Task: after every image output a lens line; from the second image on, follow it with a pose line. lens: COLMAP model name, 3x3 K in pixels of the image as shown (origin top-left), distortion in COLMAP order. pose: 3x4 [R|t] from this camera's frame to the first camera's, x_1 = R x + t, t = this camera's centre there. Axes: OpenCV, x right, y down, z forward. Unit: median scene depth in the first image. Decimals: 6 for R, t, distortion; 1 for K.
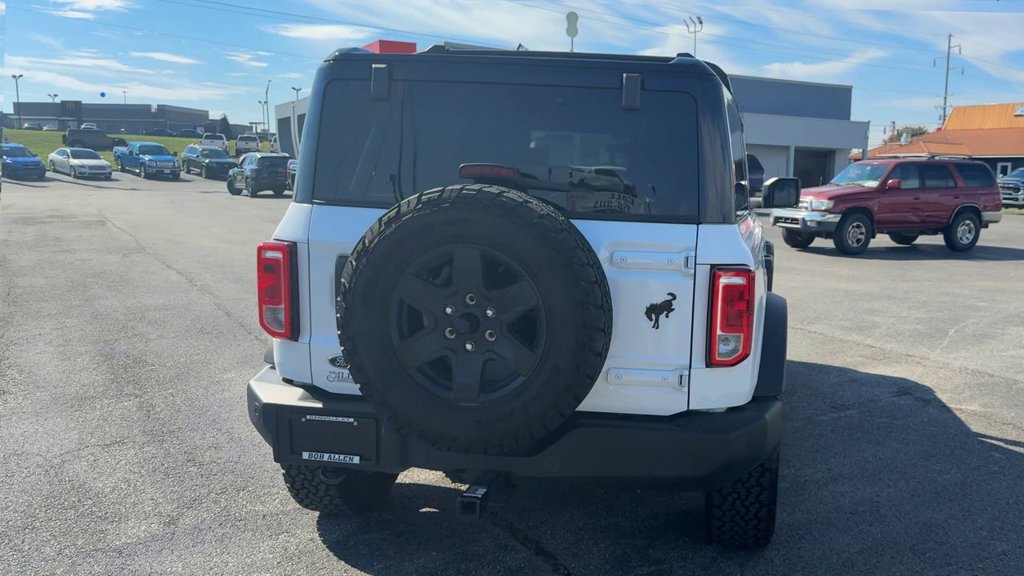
lens RADIAL K [[923.7, 0, 570.9], [0, 923.7, 251.7], [0, 0, 1]] dist [0.143415, -0.297748]
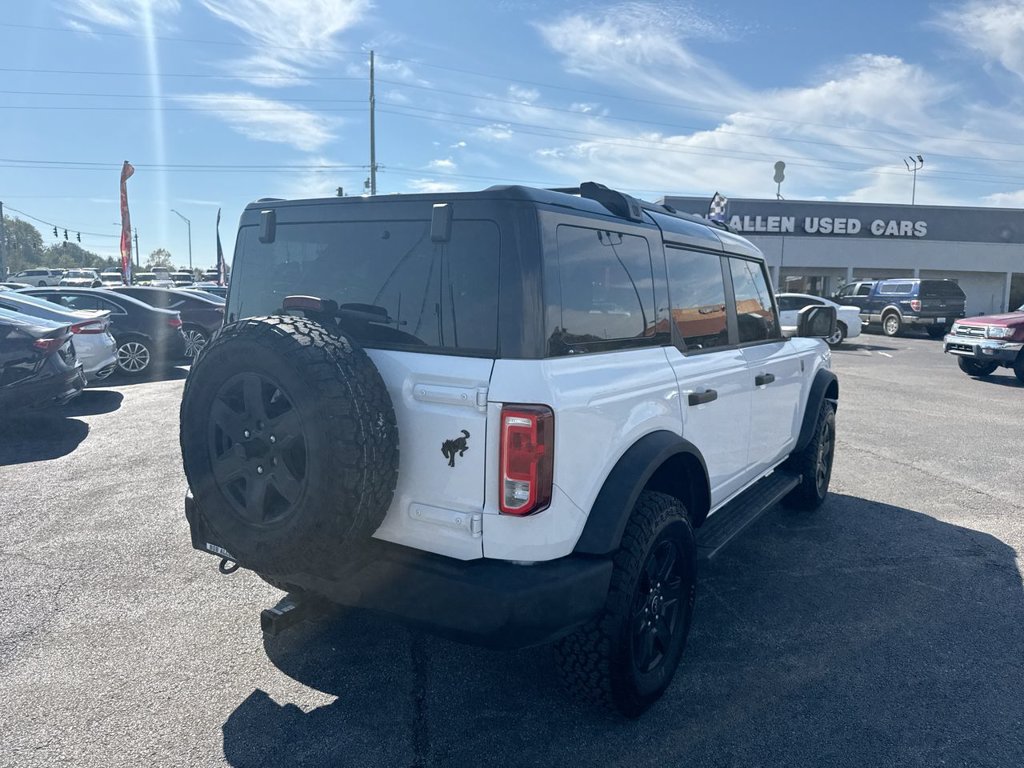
lens RADIAL K [[712.3, 0, 511.7], [0, 712.3, 302.9], [0, 0, 1]] dist [0.007215, 0.000108]
pose [[0.896441, -0.000238, -0.443164, 0.431281], [-0.034580, 0.996913, -0.070485, -0.032519], [0.441813, 0.078510, 0.893665, 0.324483]]
